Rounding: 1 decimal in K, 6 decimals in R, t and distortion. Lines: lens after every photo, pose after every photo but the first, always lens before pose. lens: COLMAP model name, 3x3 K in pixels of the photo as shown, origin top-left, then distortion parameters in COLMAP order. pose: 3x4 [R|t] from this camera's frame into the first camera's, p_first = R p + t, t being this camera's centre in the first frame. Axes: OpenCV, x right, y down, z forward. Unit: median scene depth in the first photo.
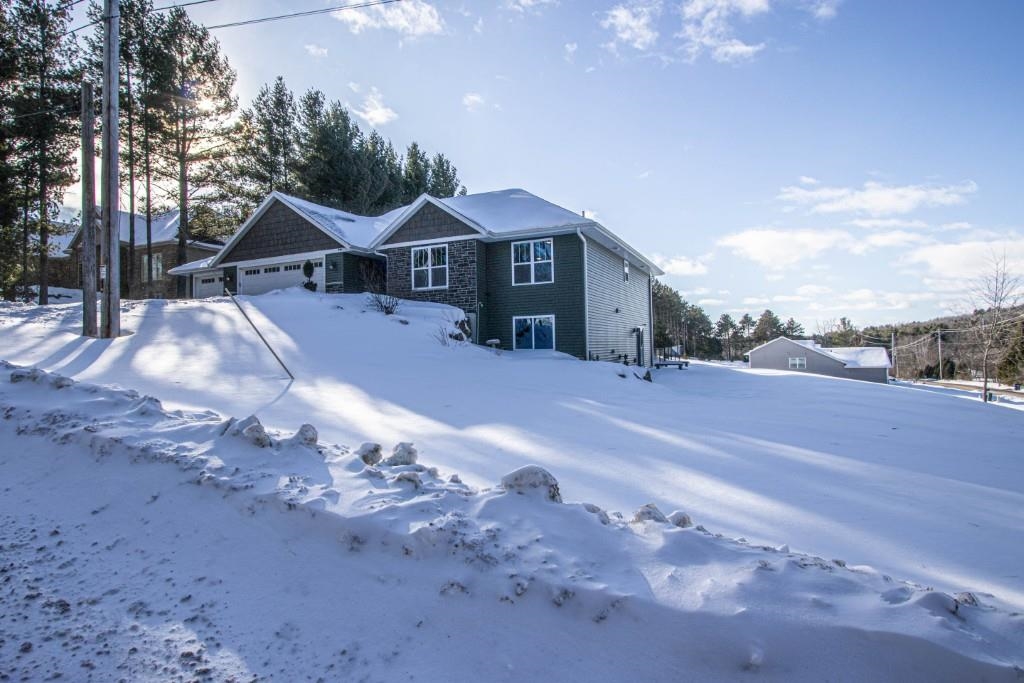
lens RADIAL K [[531.8, 0, 512.0], [0, 531.8, 341.5], [0, 0, 1]] dist [-0.000970, -0.000146]
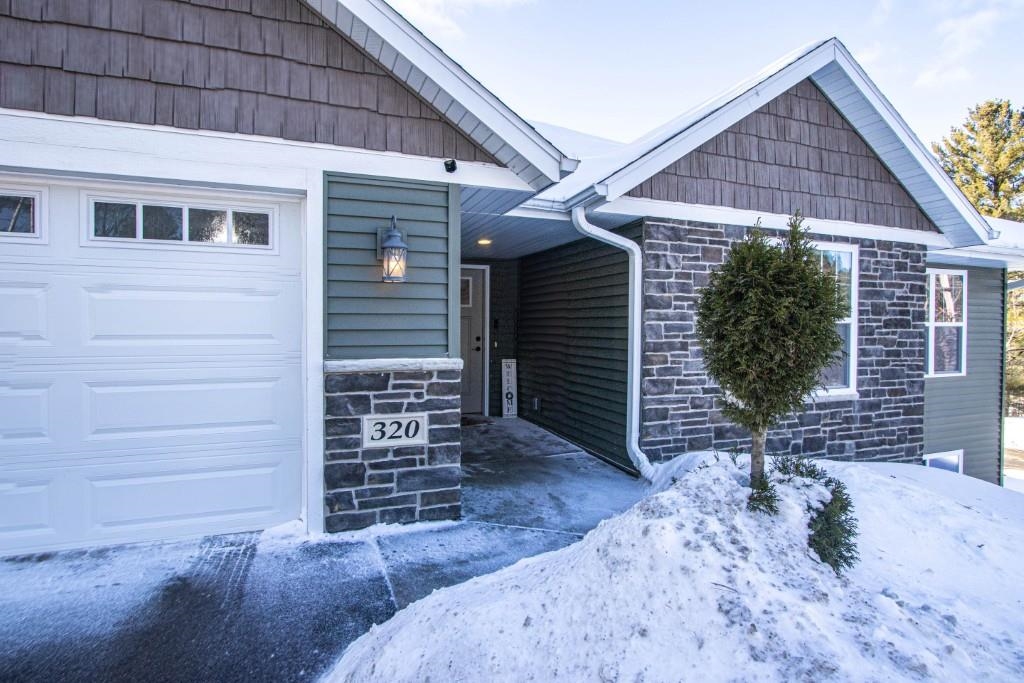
lens RADIAL K [[531.8, 0, 512.0], [0, 531.8, 341.5], [0, 0, 1]] dist [-0.000970, -0.000146]
pose [[0.699839, 0.006946, 0.714267, -0.460992], [-0.033412, 0.999177, 0.023021, -0.130274], [-0.713519, -0.039976, 0.699495, 0.923823]]
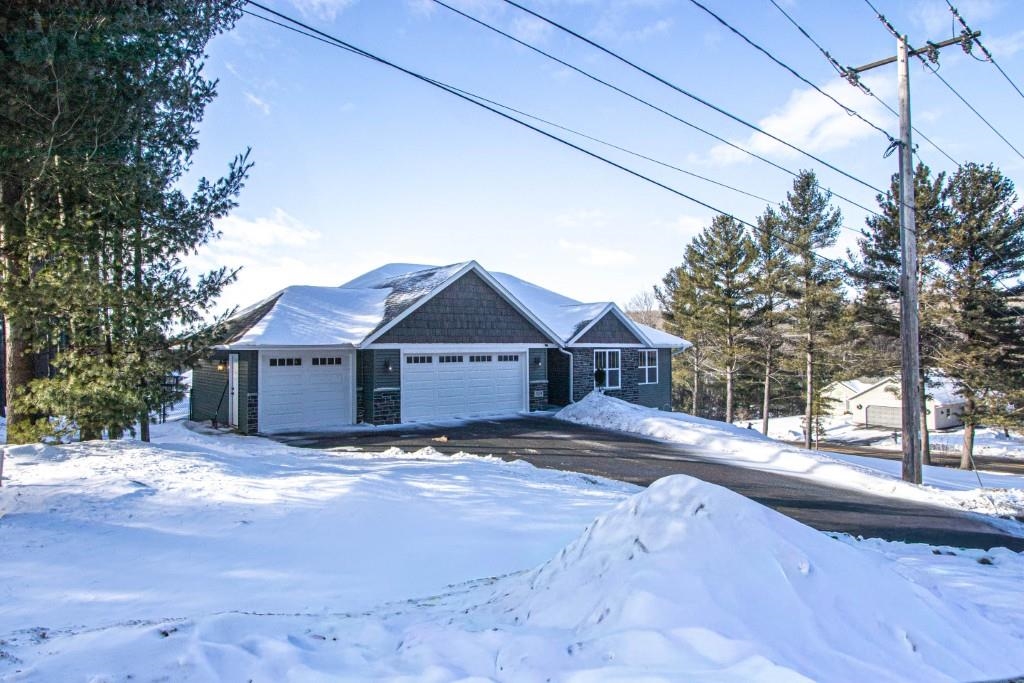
lens RADIAL K [[531.8, 0, 512.0], [0, 531.8, 341.5], [0, 0, 1]] dist [-0.000970, -0.000146]
pose [[0.470004, 0.041383, 0.881694, -1.225119], [-0.014706, 0.999129, -0.039055, -0.151583], [-0.882542, 0.005390, 0.470203, 0.666775]]
